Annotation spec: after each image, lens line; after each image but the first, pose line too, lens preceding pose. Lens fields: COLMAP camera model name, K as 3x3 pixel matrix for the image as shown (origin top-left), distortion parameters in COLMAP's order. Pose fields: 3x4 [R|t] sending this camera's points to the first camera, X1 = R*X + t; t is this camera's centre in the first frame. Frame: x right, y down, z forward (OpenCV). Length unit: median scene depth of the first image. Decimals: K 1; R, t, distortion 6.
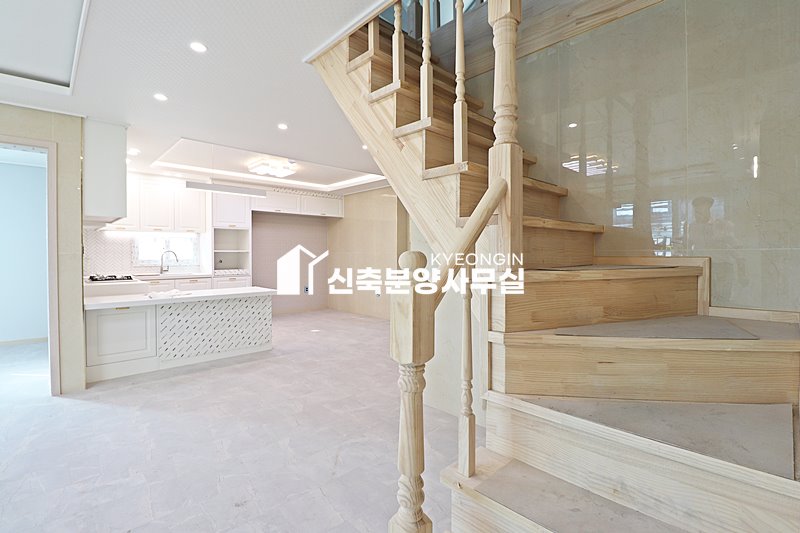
lens RADIAL K [[370.3, 0, 402.3], [0, 370.3, 260.7], [0, 0, 1]] dist [-0.003081, -0.011555]
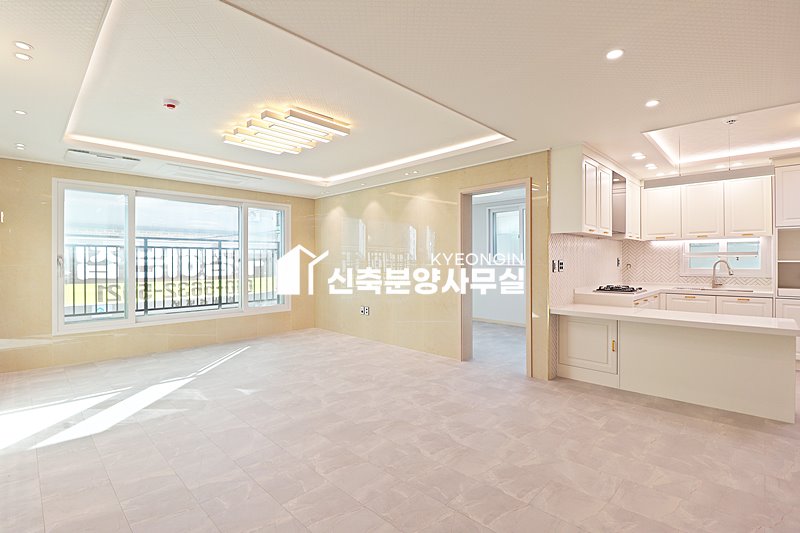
lens RADIAL K [[370.3, 0, 401.3], [0, 370.3, 264.8], [0, 0, 1]] dist [-0.003081, -0.011555]
pose [[0.047790, 0.013049, -0.998772, 0.148719], [-0.022311, 0.999679, 0.011993, -0.011363], [0.998608, 0.021710, 0.048066, 0.243881]]
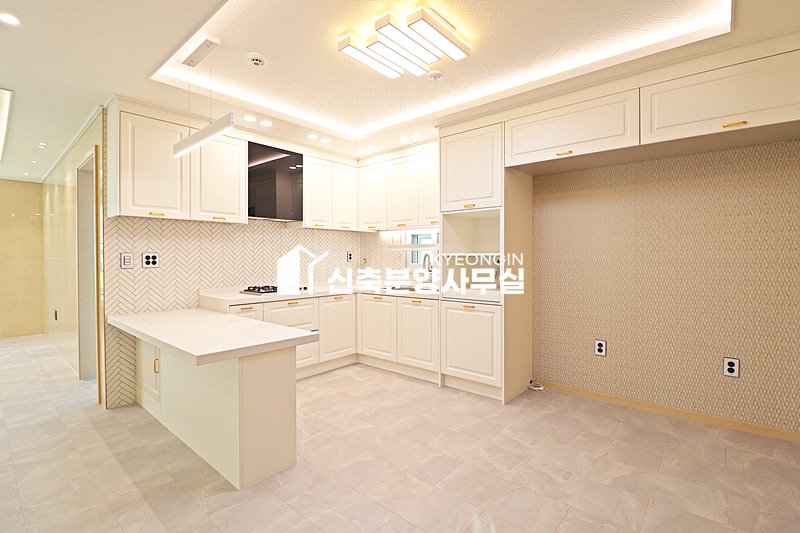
lens RADIAL K [[370.3, 0, 396.7], [0, 370.3, 262.4], [0, 0, 1]] dist [-0.003081, -0.011555]
pose [[0.100657, 0.014829, -0.994811, 0.046890], [-0.022205, 0.999673, 0.012655, -0.019263], [0.994673, 0.020816, 0.100953, 0.858972]]
